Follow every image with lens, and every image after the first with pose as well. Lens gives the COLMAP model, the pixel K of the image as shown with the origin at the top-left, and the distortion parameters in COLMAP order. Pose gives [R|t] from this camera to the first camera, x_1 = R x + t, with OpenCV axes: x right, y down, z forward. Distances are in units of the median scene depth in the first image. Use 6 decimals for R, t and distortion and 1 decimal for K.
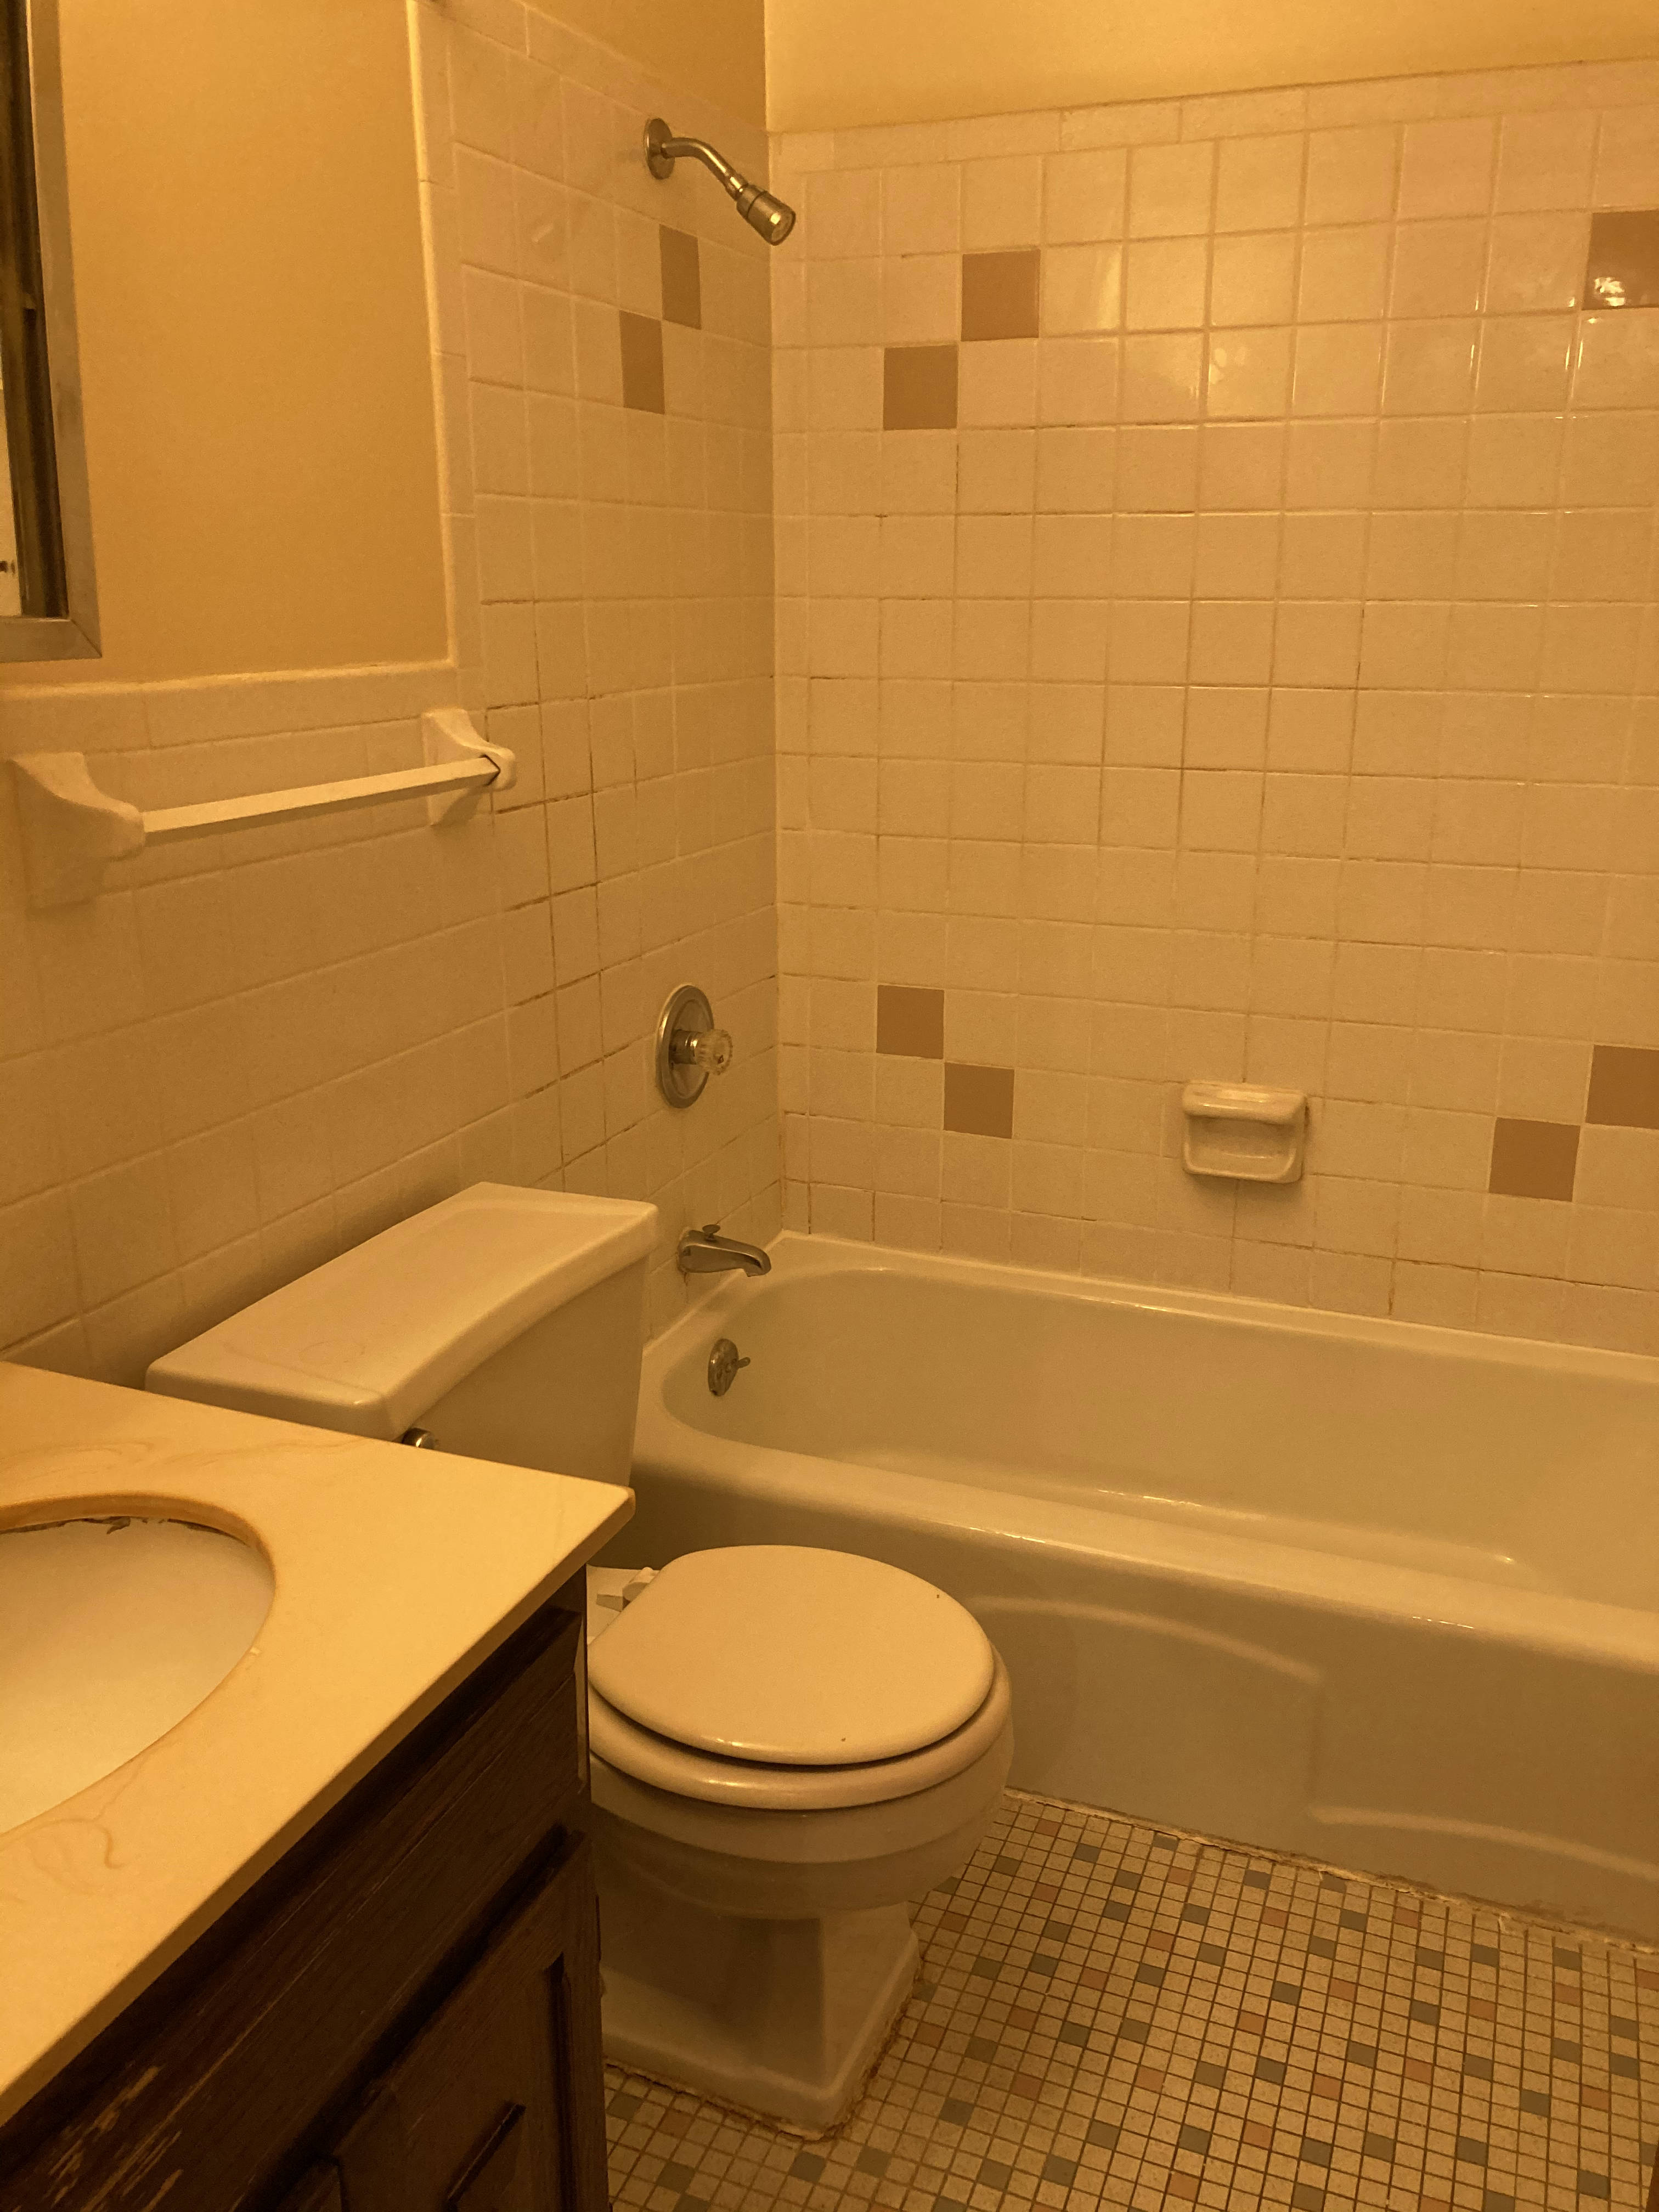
lens RADIAL K [[1812.9, 0, 850.4], [0, 1812.9, 1103.4], [0, 0, 1]] dist [0.038524, -0.043230]
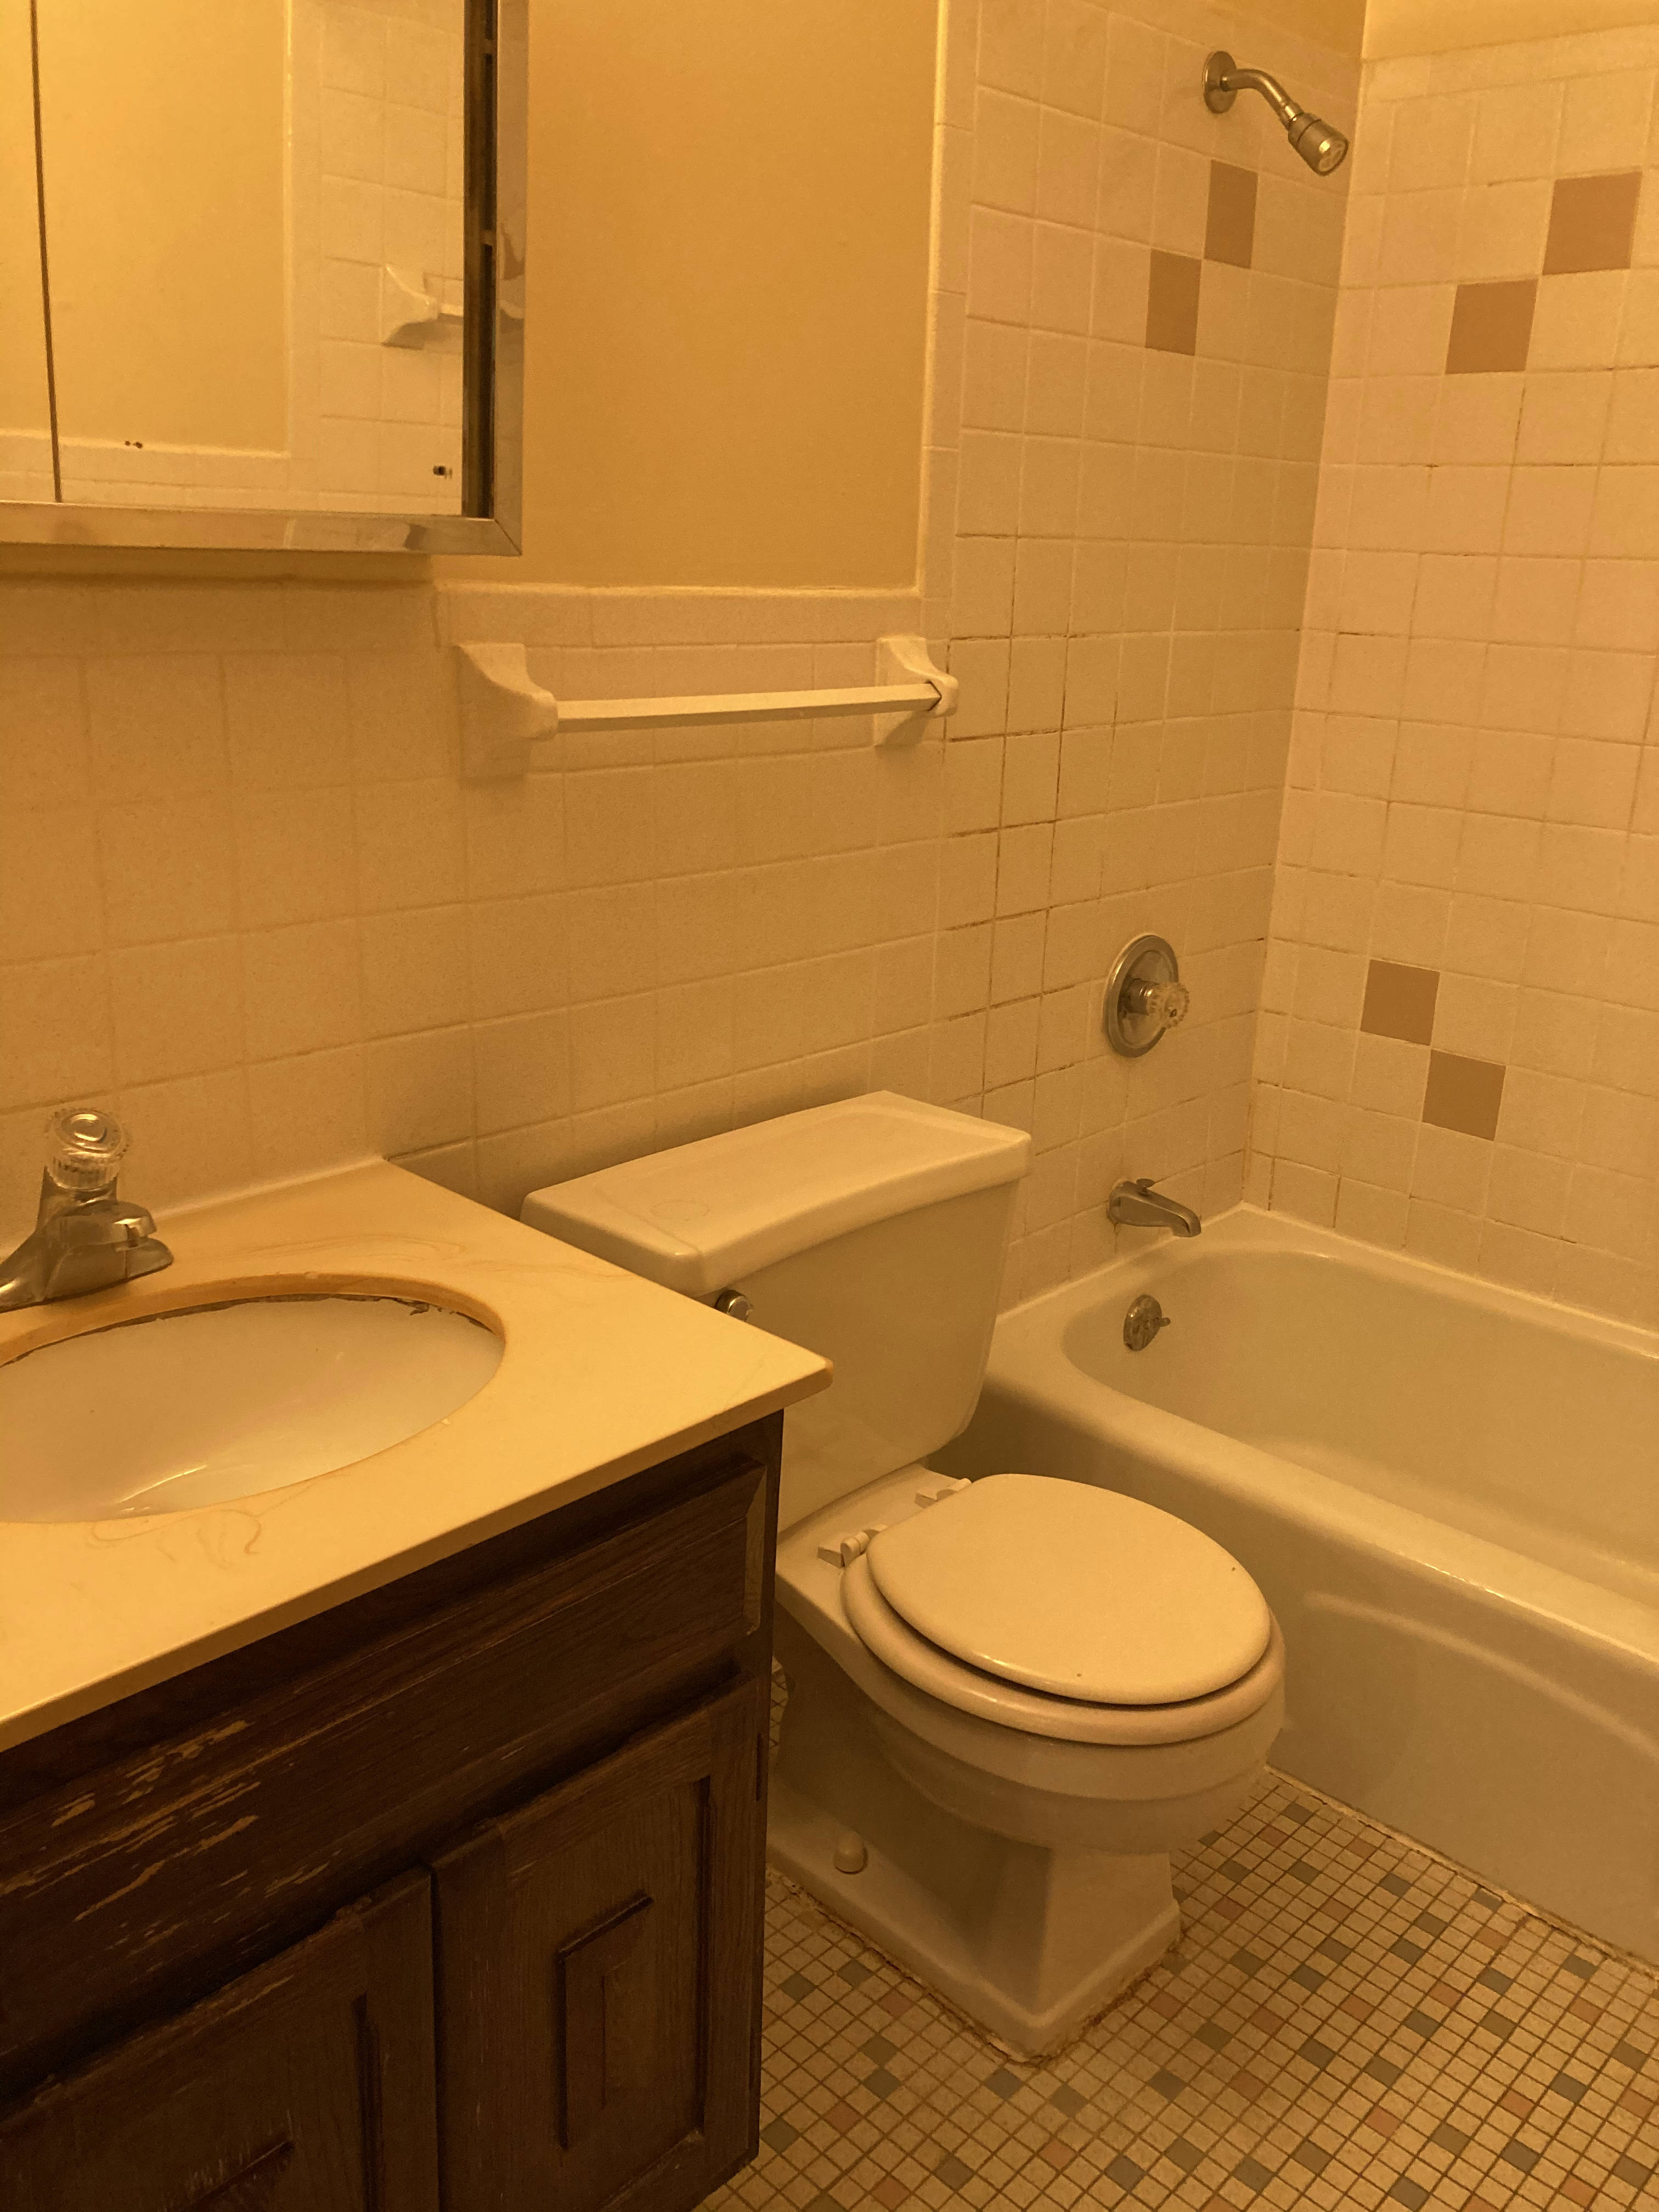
lens RADIAL K [[1807.3, 0, 829.5], [0, 1807.3, 1106.0], [0, 0, 1]] dist [0.025236, -0.007592]
pose [[0.925886, 0.140741, -0.350610, 0.138573], [-0.135216, 0.989995, 0.040325, 0.014567], [0.352778, 0.010072, 0.935653, 0.013187]]
